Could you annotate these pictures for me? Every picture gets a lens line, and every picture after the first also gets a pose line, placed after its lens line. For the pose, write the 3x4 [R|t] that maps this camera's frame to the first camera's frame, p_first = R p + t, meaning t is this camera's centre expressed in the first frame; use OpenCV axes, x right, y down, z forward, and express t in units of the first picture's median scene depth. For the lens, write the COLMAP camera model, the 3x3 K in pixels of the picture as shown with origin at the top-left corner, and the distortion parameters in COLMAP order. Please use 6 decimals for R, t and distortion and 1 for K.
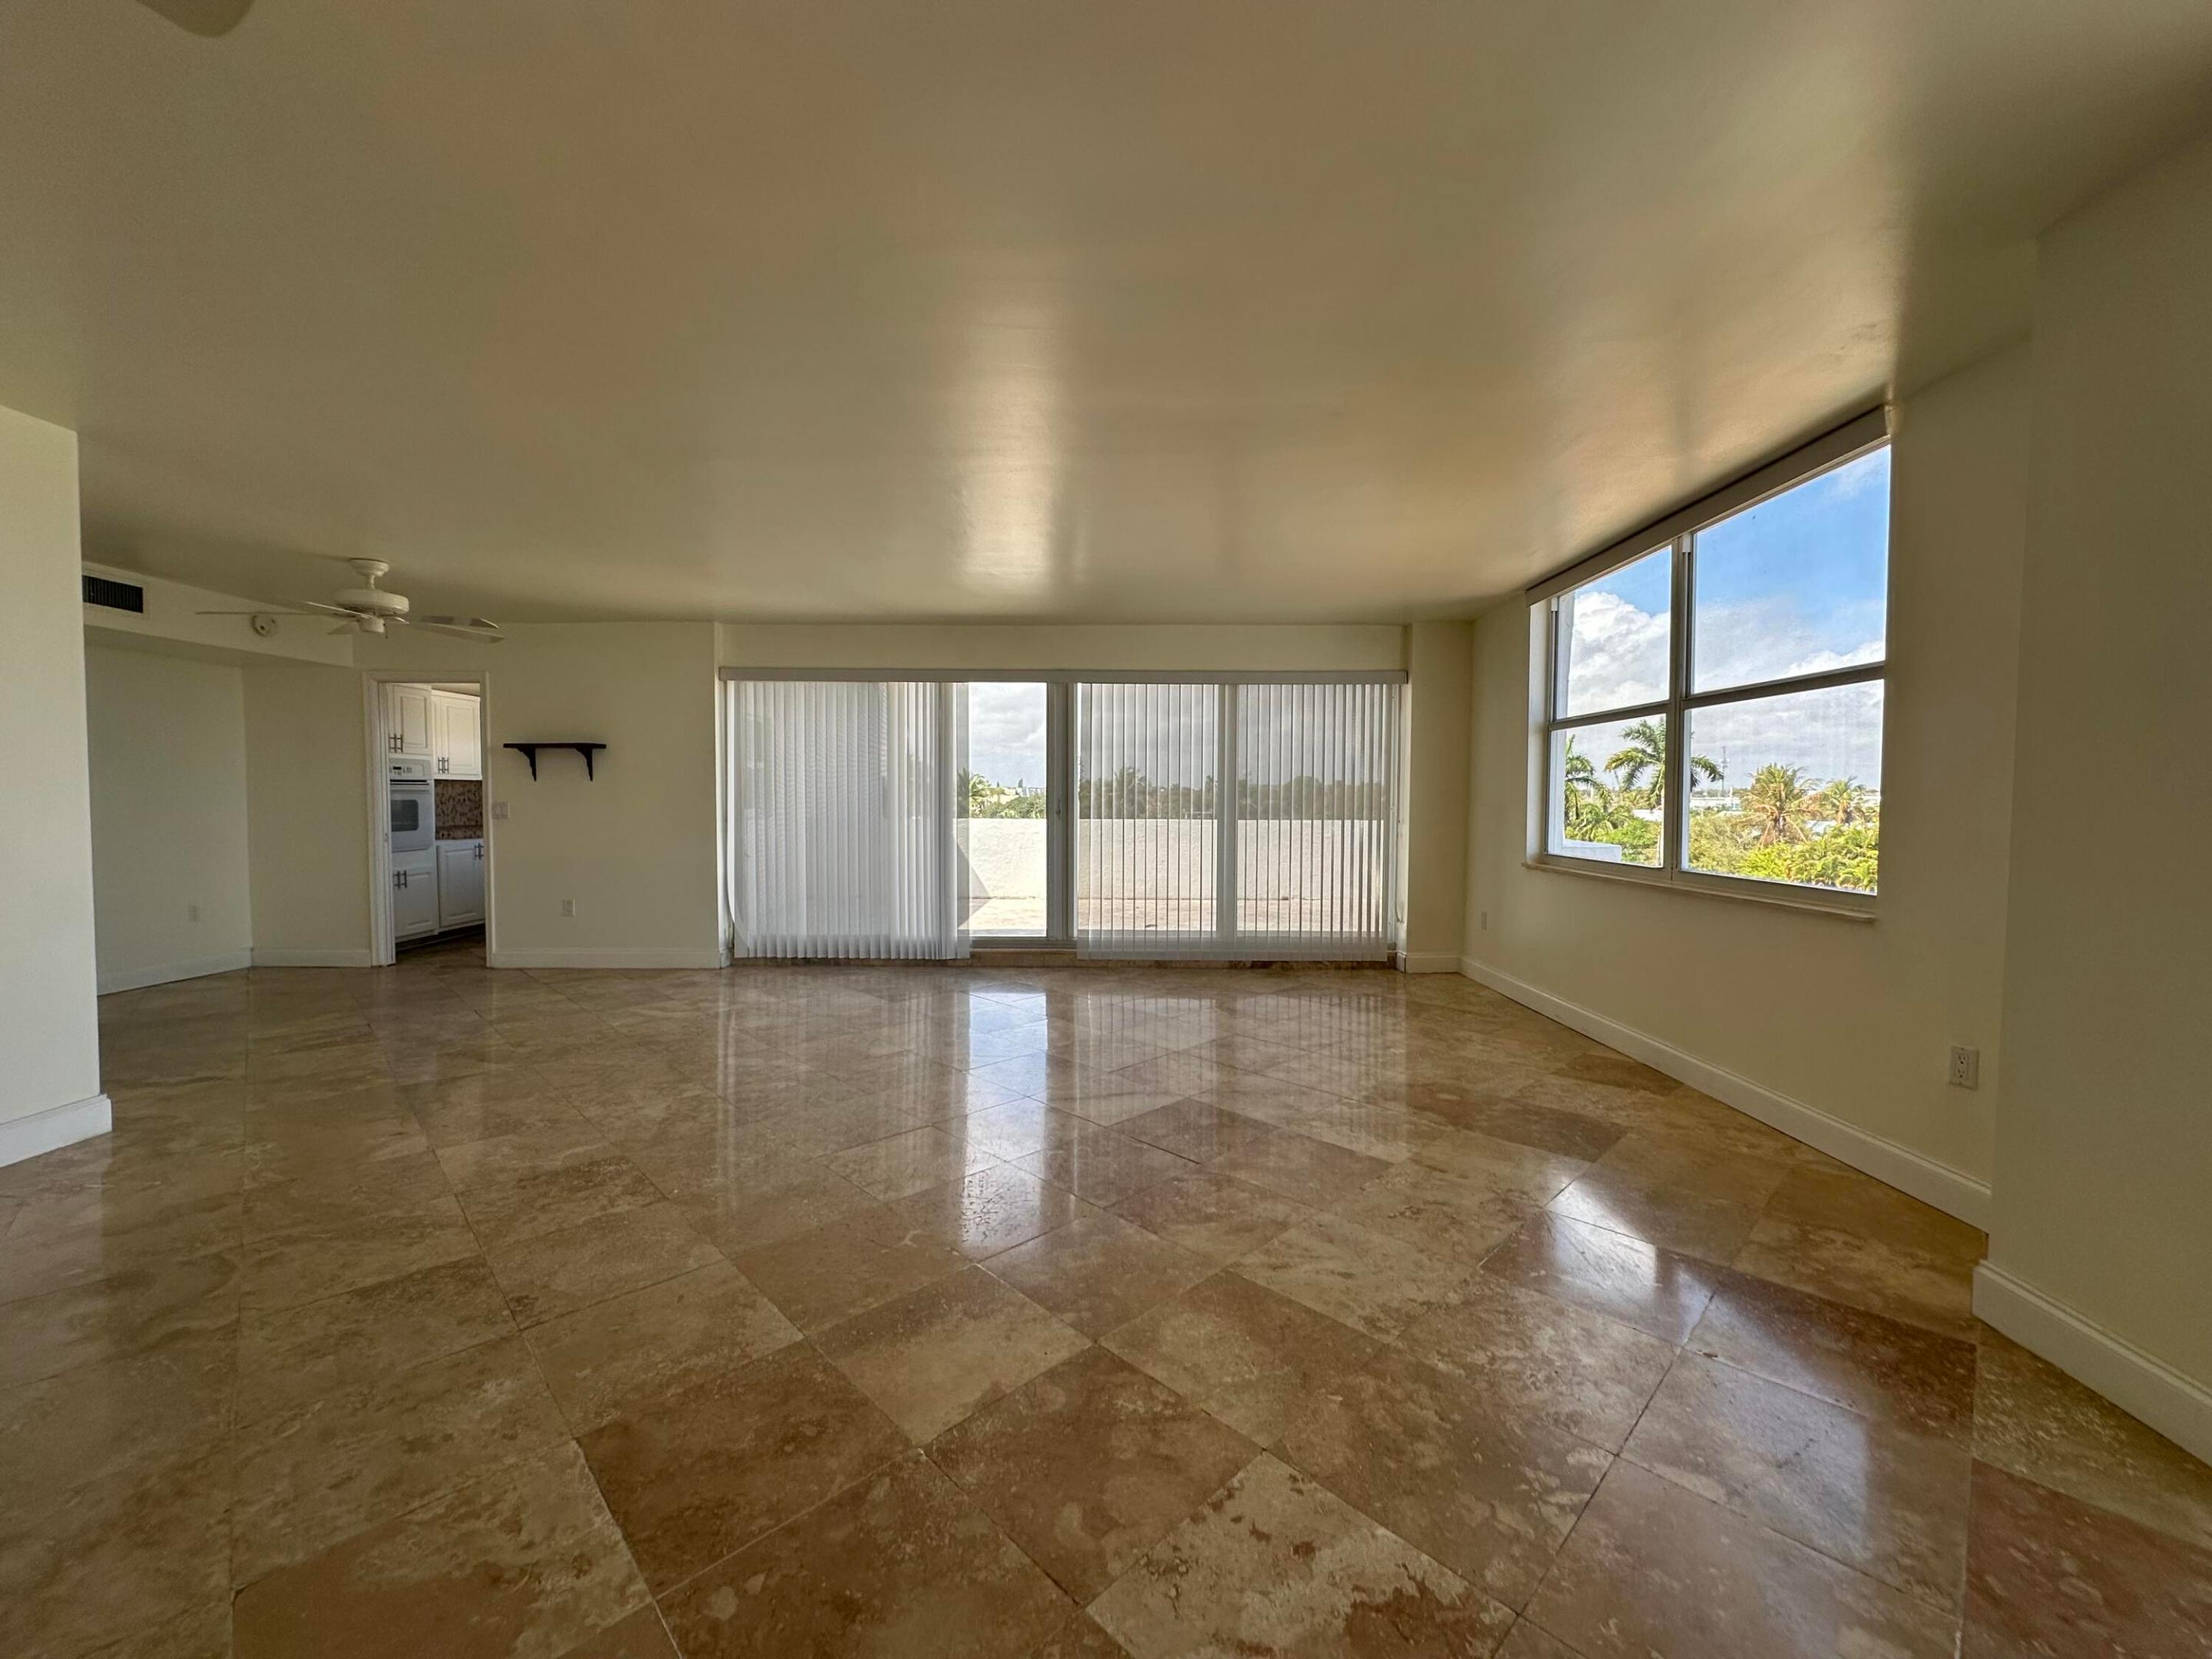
lens RADIAL K [[887.3, 0, 1106.2], [0, 887.3, 826.3], [0, 0, 1]] dist [-0.004218, 0.000499]
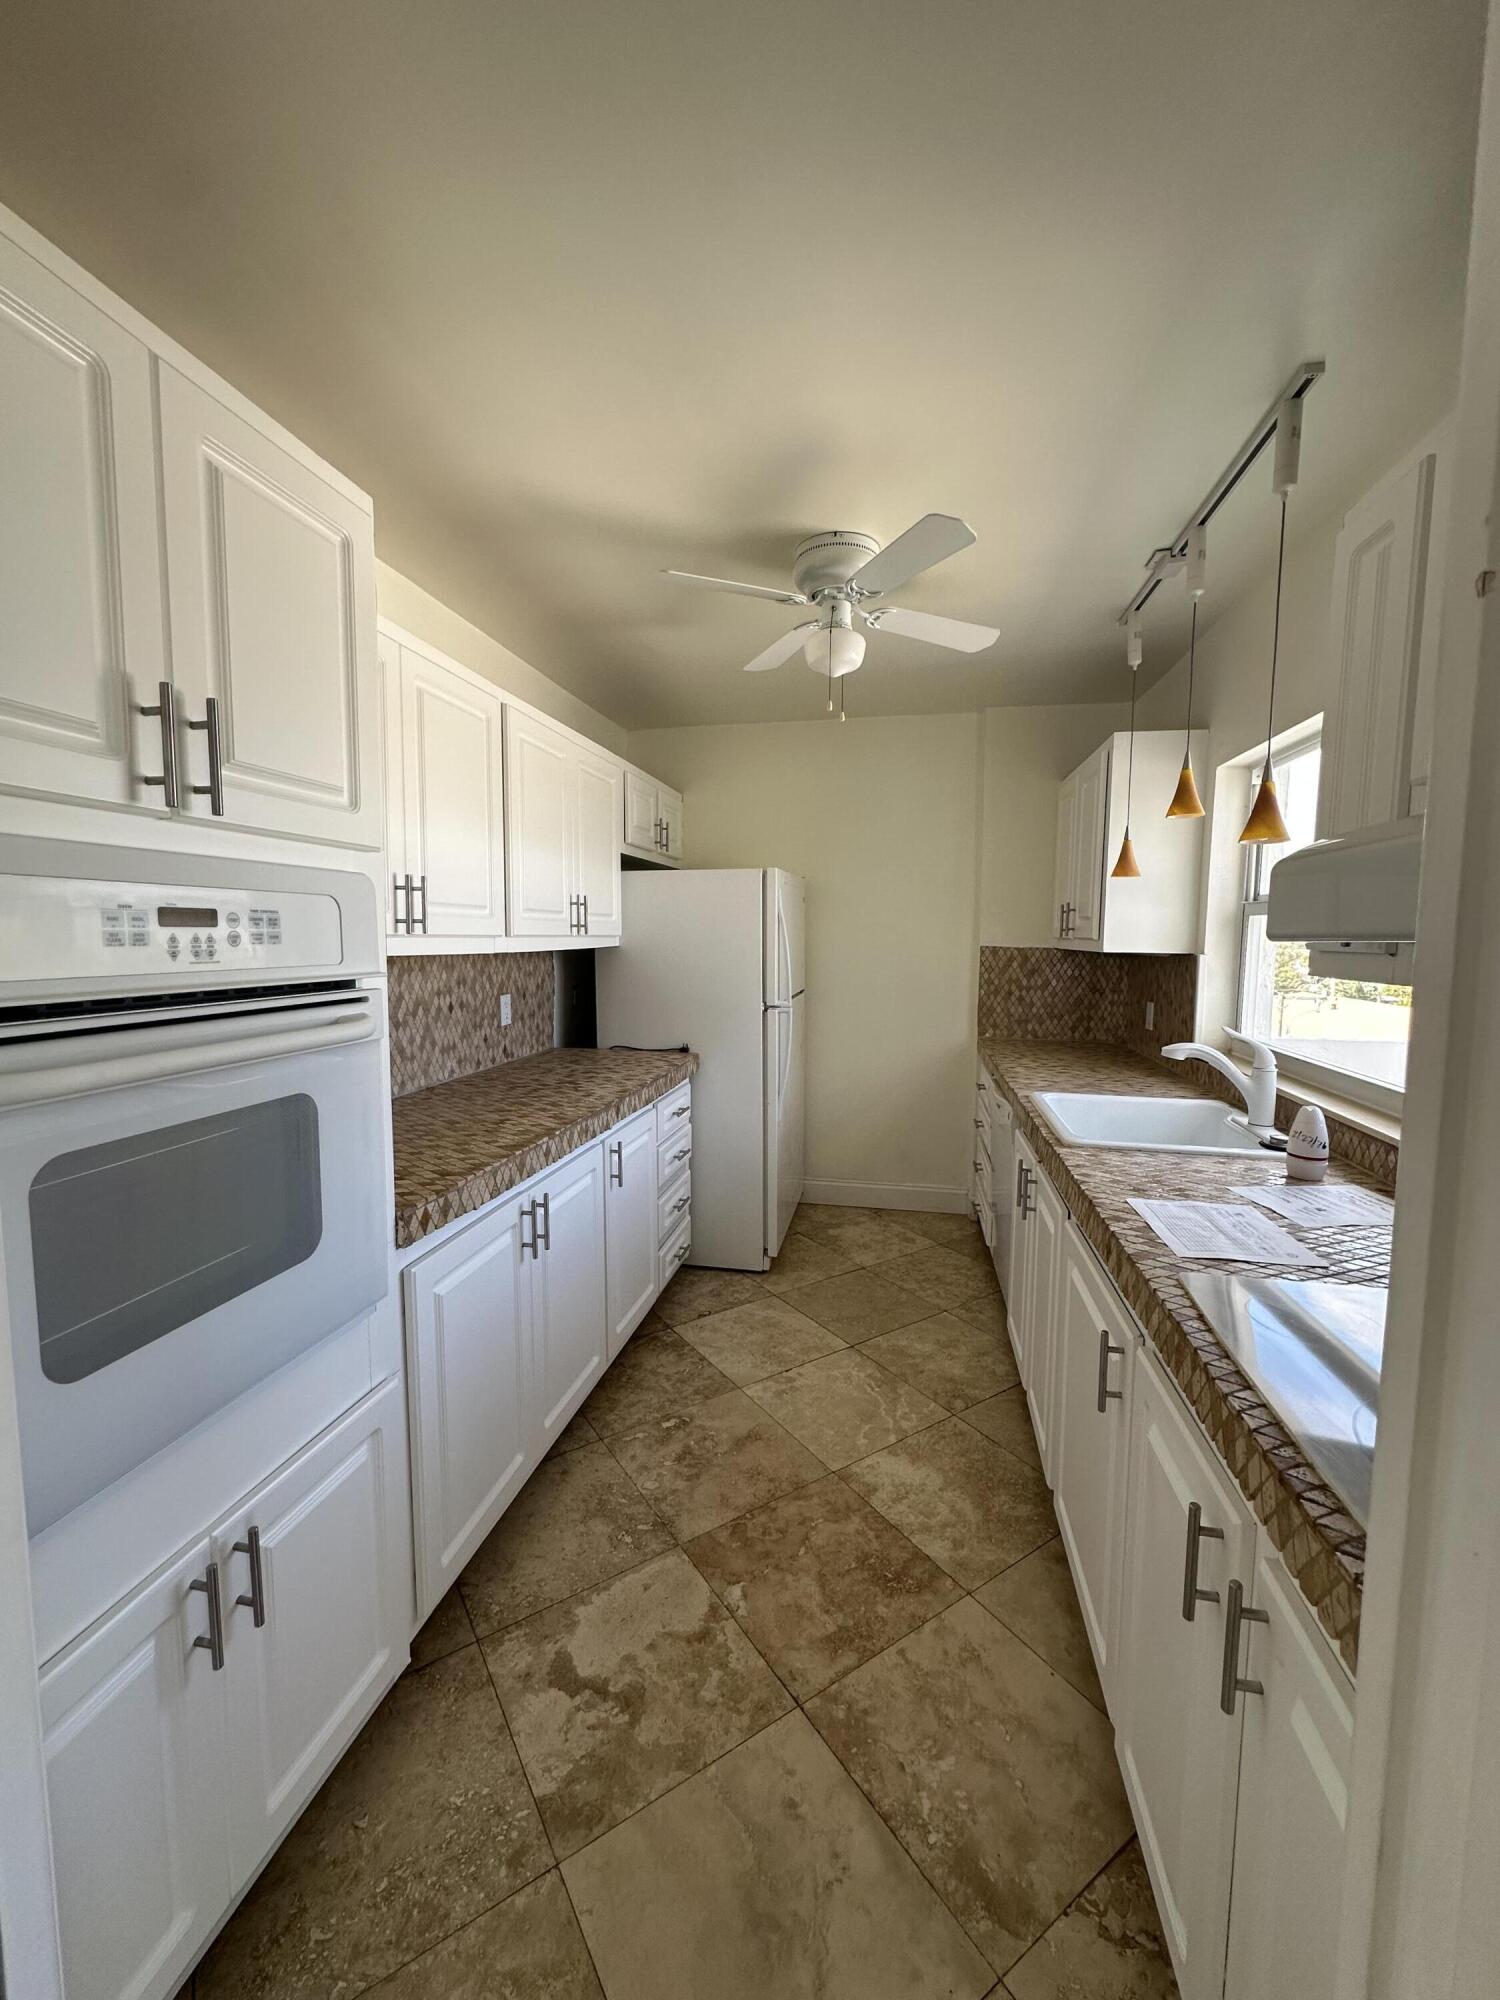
lens RADIAL K [[802.3, 0, 751.0], [0, 802.3, 1005.6], [0, 0, 1]] dist [-0.004218, 0.000499]
pose [[0.981443, 0.015901, -0.191094, -0.634870], [-0.006571, 0.998760, 0.049357, -0.054103], [0.191642, -0.047185, 0.980330, 0.826254]]
